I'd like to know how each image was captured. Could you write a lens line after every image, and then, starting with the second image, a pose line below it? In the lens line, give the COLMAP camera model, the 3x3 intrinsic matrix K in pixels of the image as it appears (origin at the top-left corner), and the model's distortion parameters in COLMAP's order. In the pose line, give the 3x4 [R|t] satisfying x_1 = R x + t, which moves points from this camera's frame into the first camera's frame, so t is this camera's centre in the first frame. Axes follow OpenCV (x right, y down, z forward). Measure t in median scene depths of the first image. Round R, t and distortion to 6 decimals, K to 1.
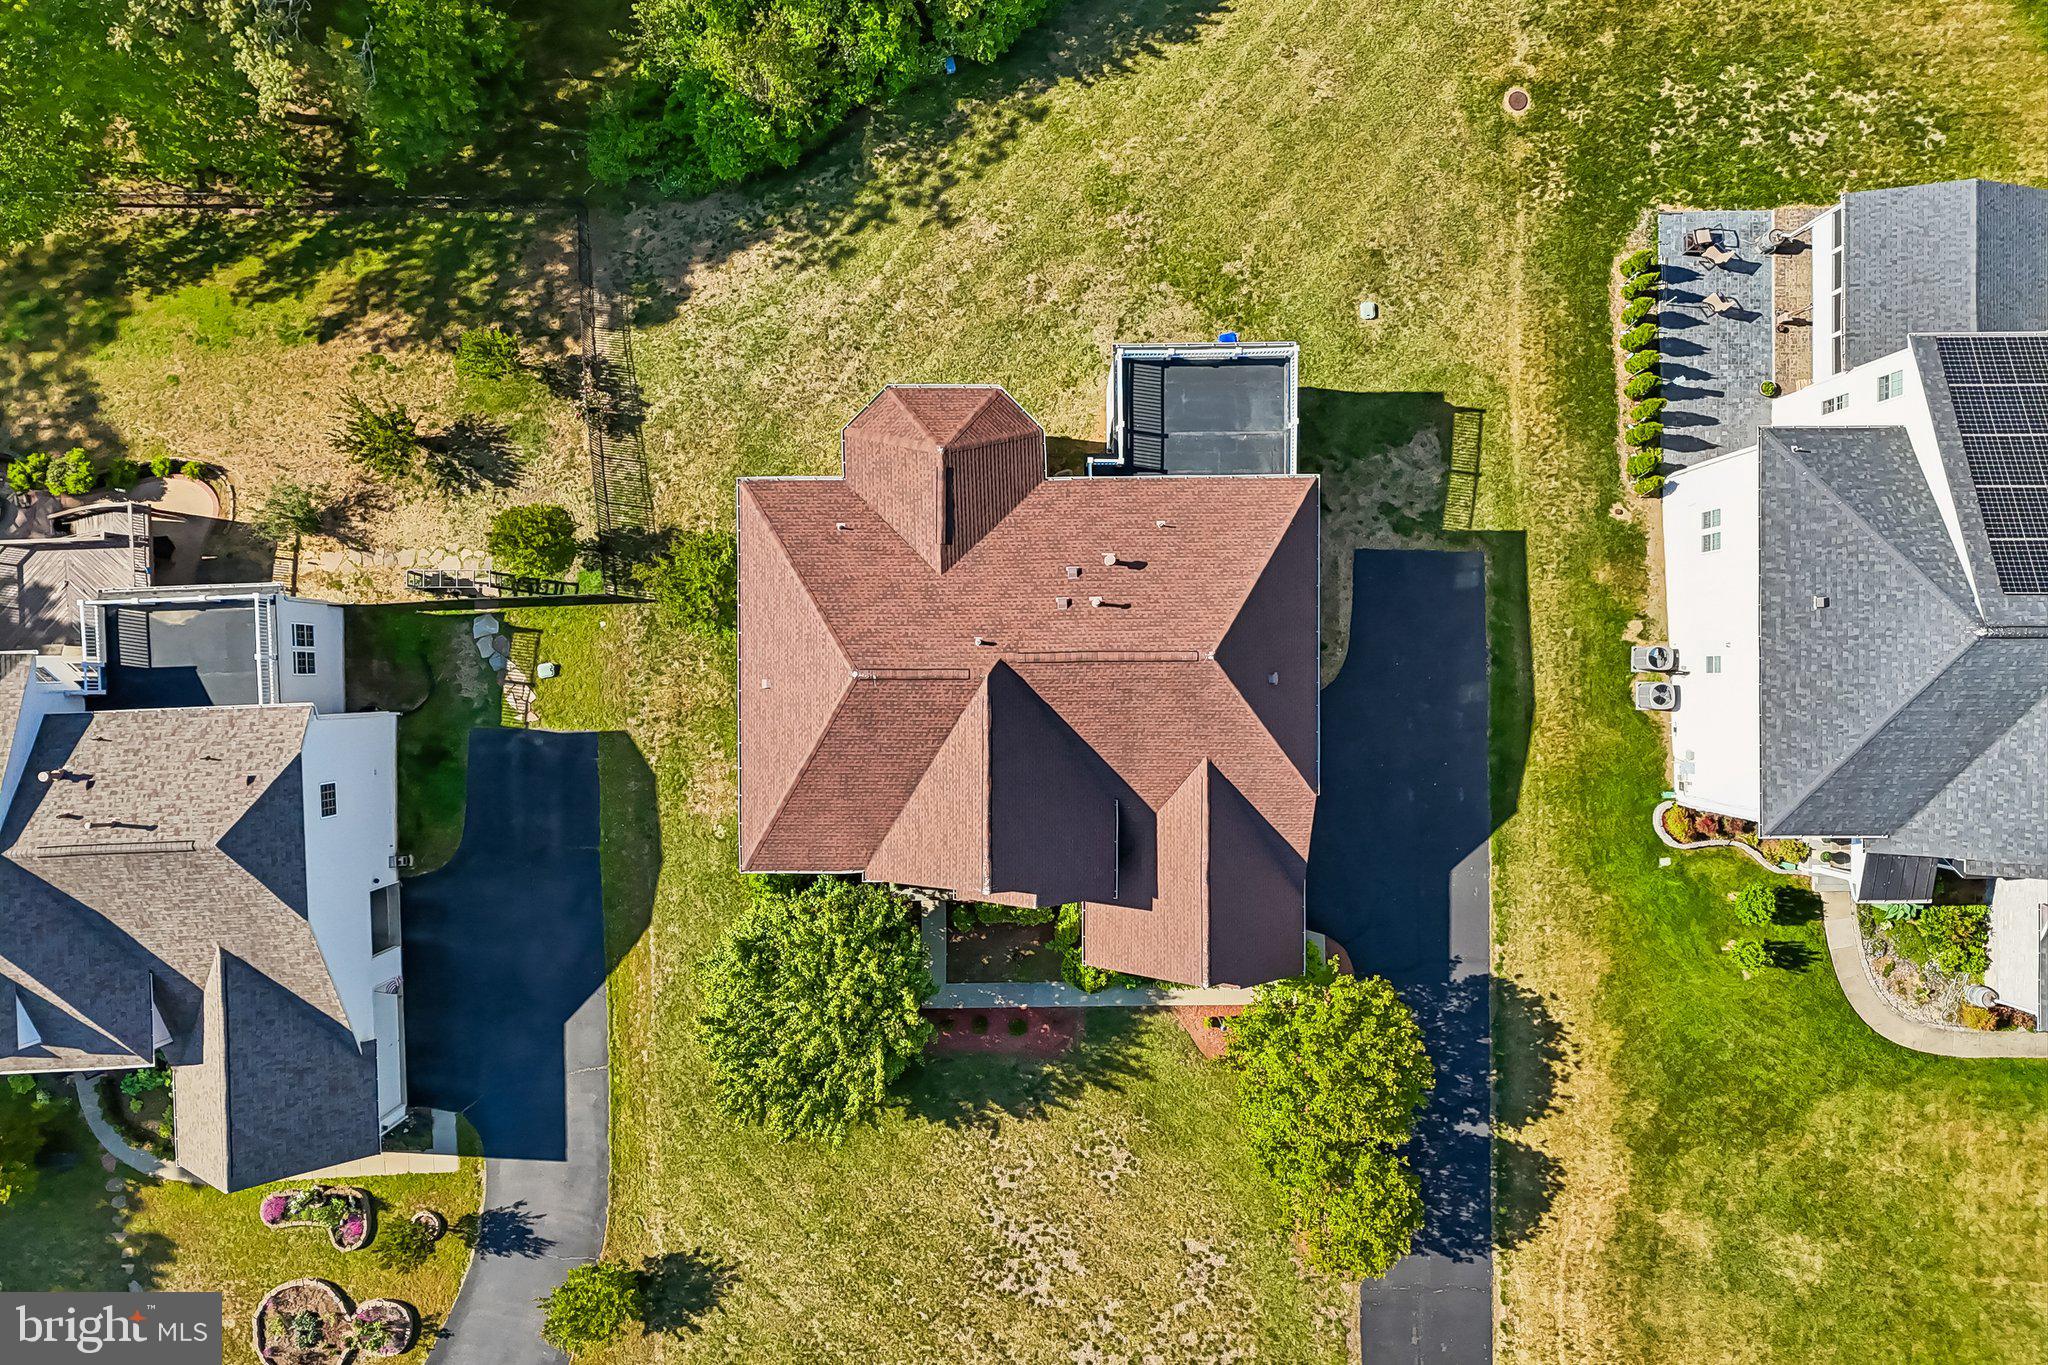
lens RADIAL K [[1501.9, 0, 1020.9], [0, 1501.9, 683.7], [0, 0, 1]] dist [0.069350, -0.065331]
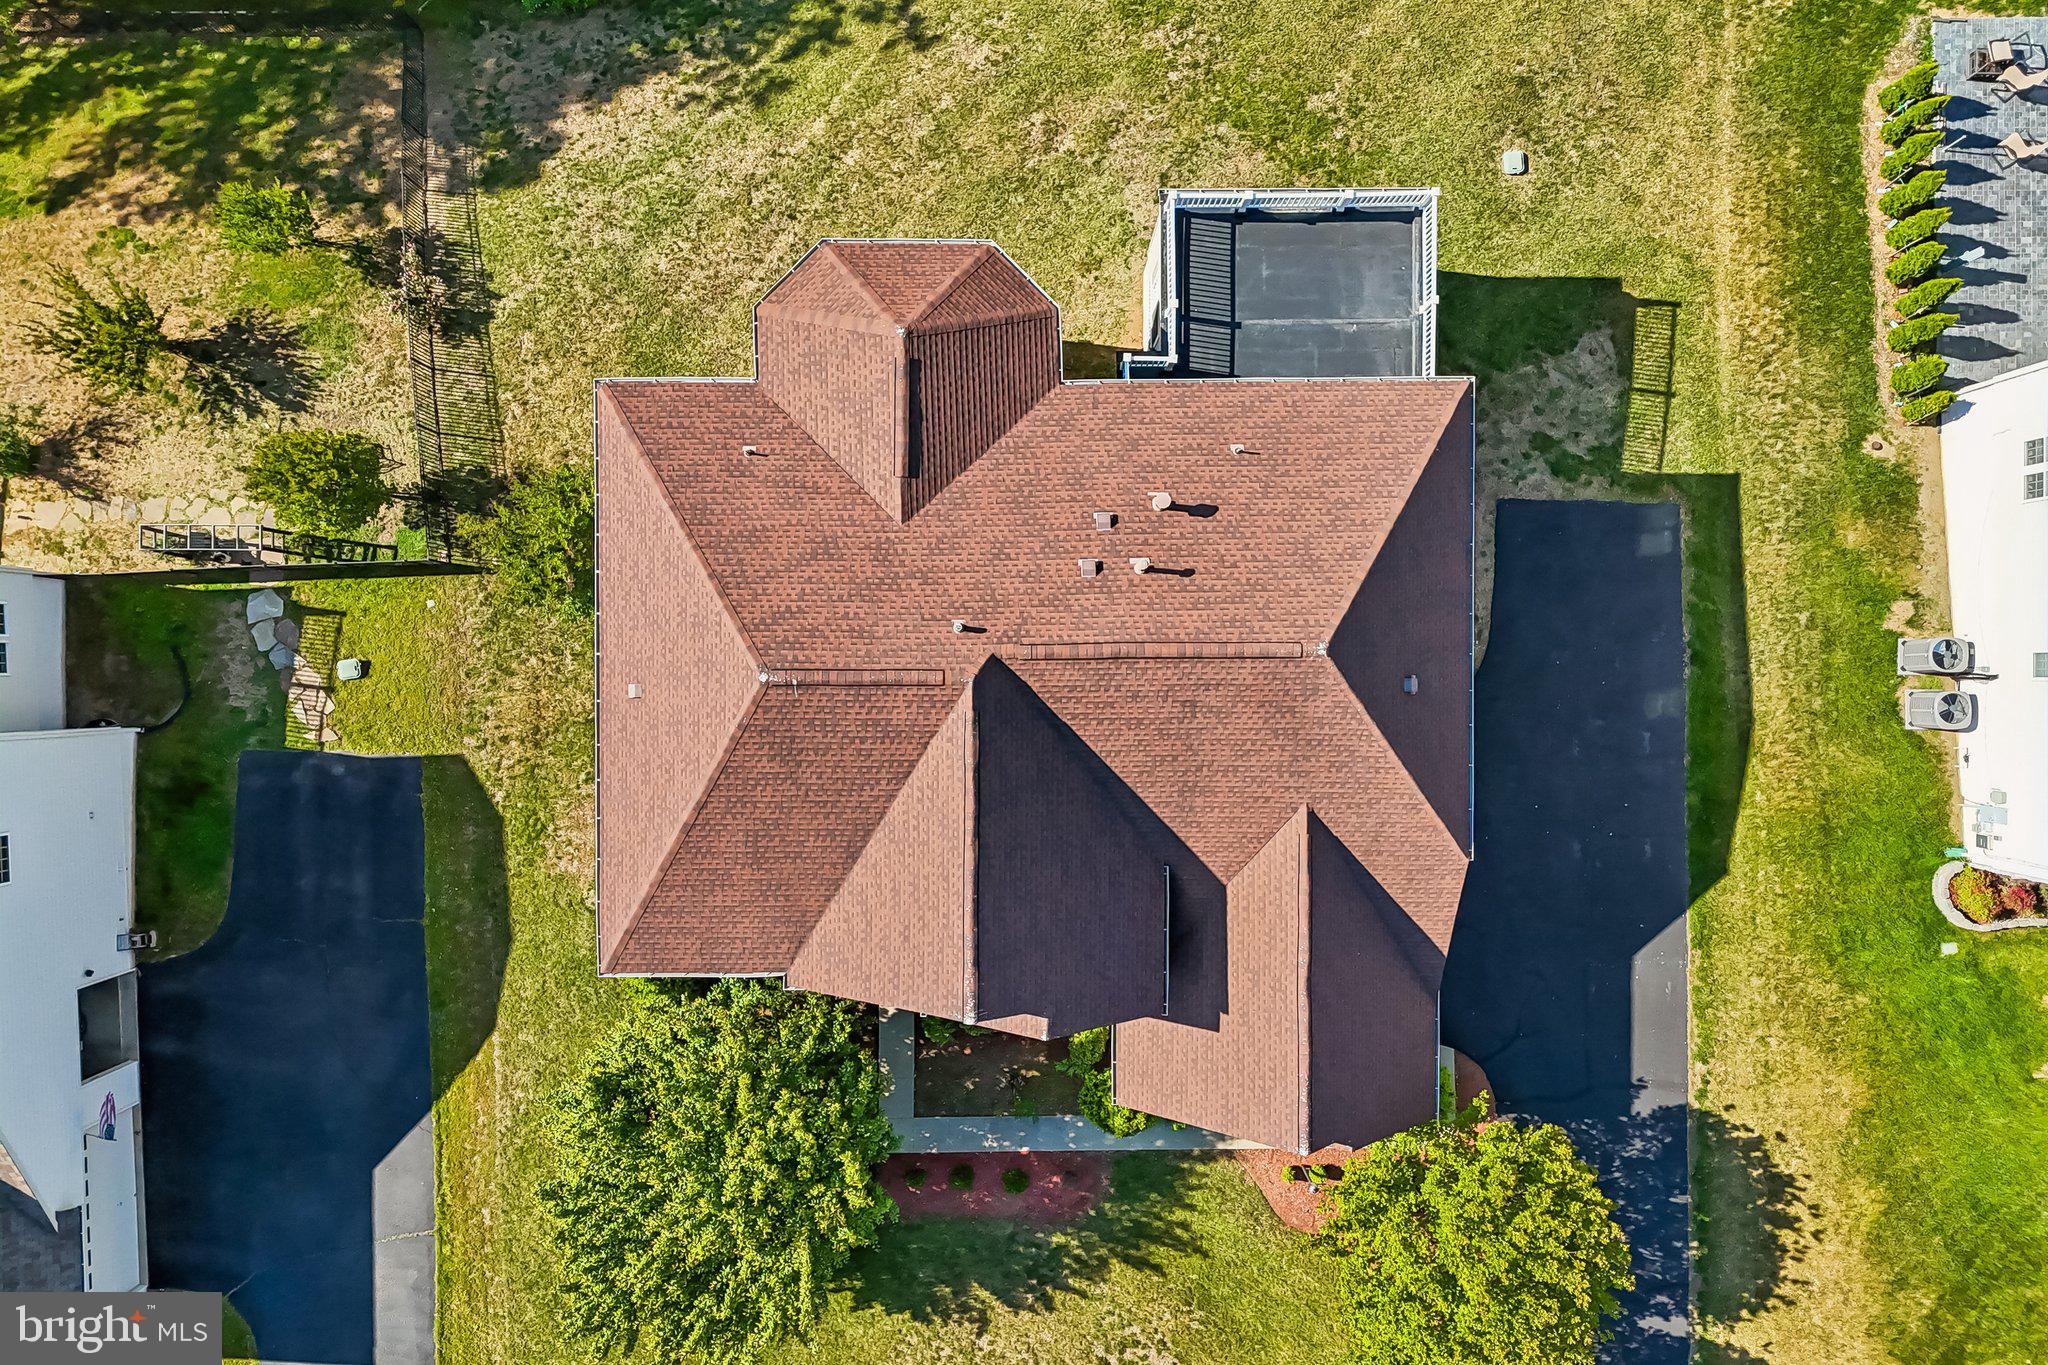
lens RADIAL K [[1501.9, 0, 1024.1], [0, 1501.9, 684.2], [0, 0, 1]] dist [0.069350, -0.065331]
pose [[0.999974, 0.002209, 0.006880, -0.003701], [-0.002222, 0.999996, 0.001921, -0.003864], [-0.006876, -0.001936, 0.999974, 0.295924]]
